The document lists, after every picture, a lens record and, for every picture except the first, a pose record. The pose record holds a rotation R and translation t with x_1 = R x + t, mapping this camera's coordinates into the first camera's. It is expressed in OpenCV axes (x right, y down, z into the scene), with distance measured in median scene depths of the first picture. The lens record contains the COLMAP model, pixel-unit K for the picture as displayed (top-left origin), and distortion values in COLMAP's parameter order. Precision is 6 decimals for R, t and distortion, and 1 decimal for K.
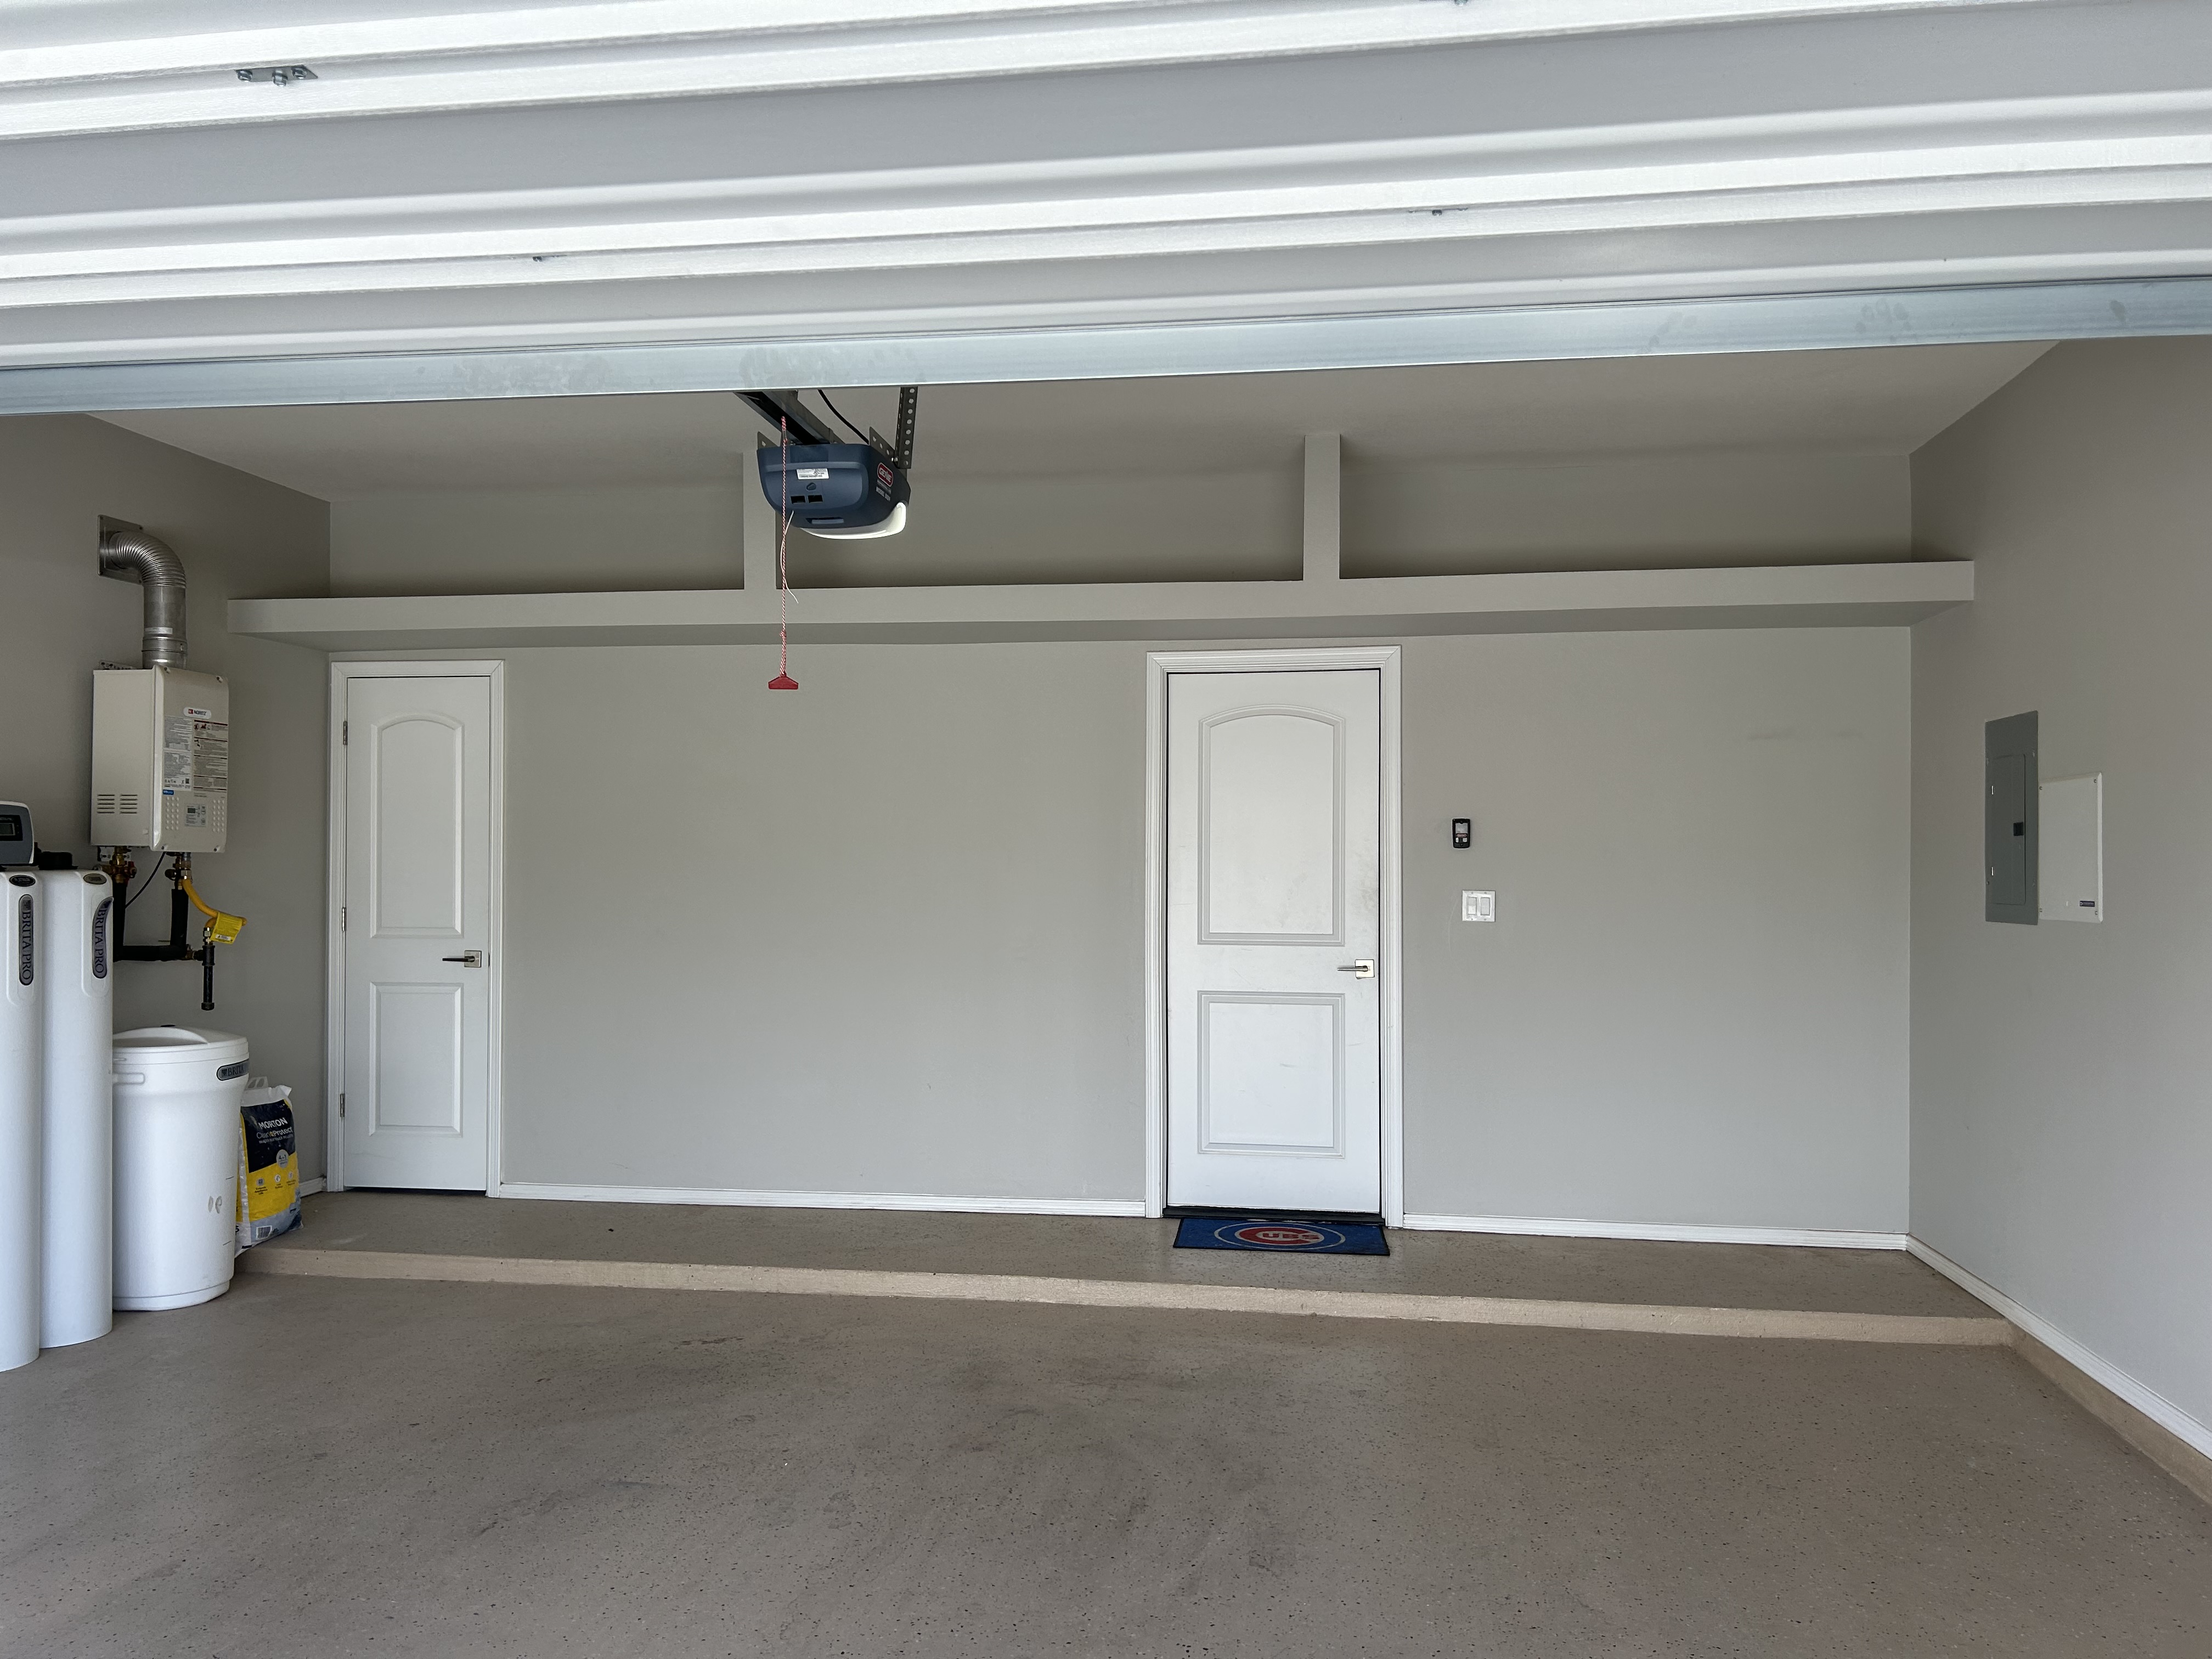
lens RADIAL K [[1664.9, 0, 1114.3], [0, 1664.9, 835.7], [0, 0, 1]] dist [0.064170, -0.081894]
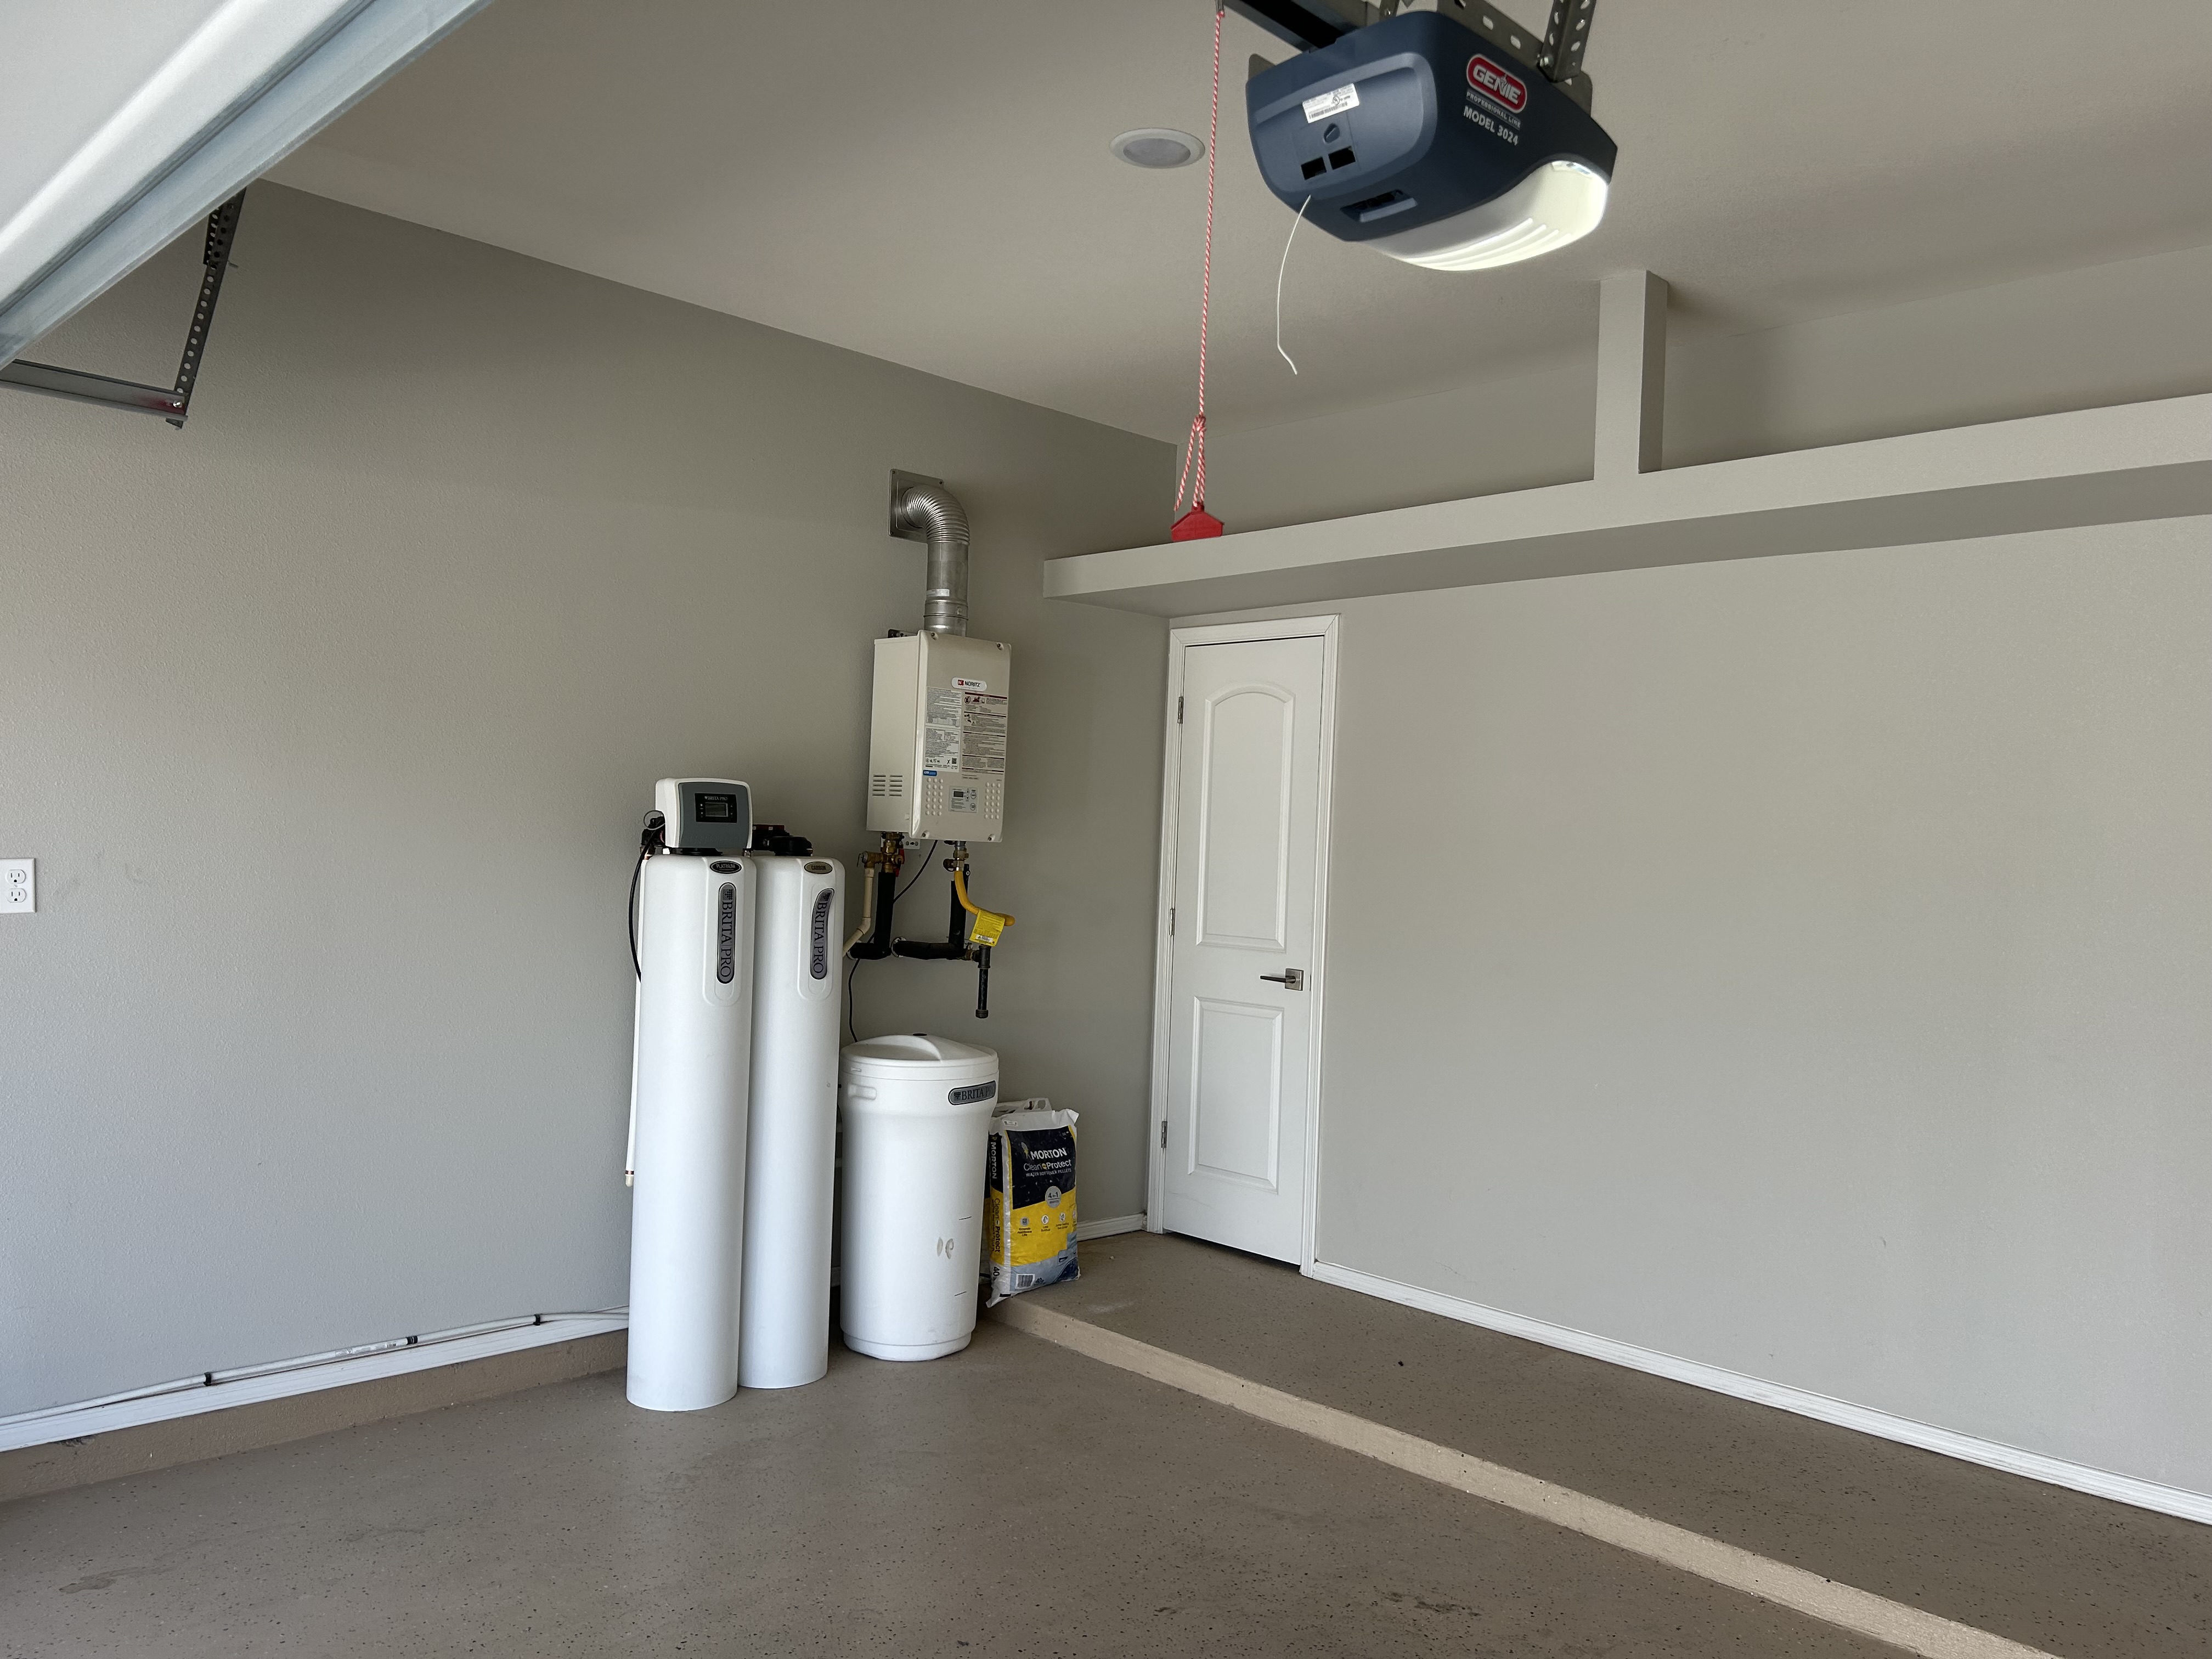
lens RADIAL K [[1664.9, 0, 1086.1], [0, 1664.9, 836.1], [0, 0, 1]] dist [0.064170, -0.081894]
pose [[0.790330, 0.025149, -0.612165, 0.042657], [-0.024317, 0.999657, 0.009674, -0.002740], [0.612199, 0.007240, 0.790671, 0.344476]]
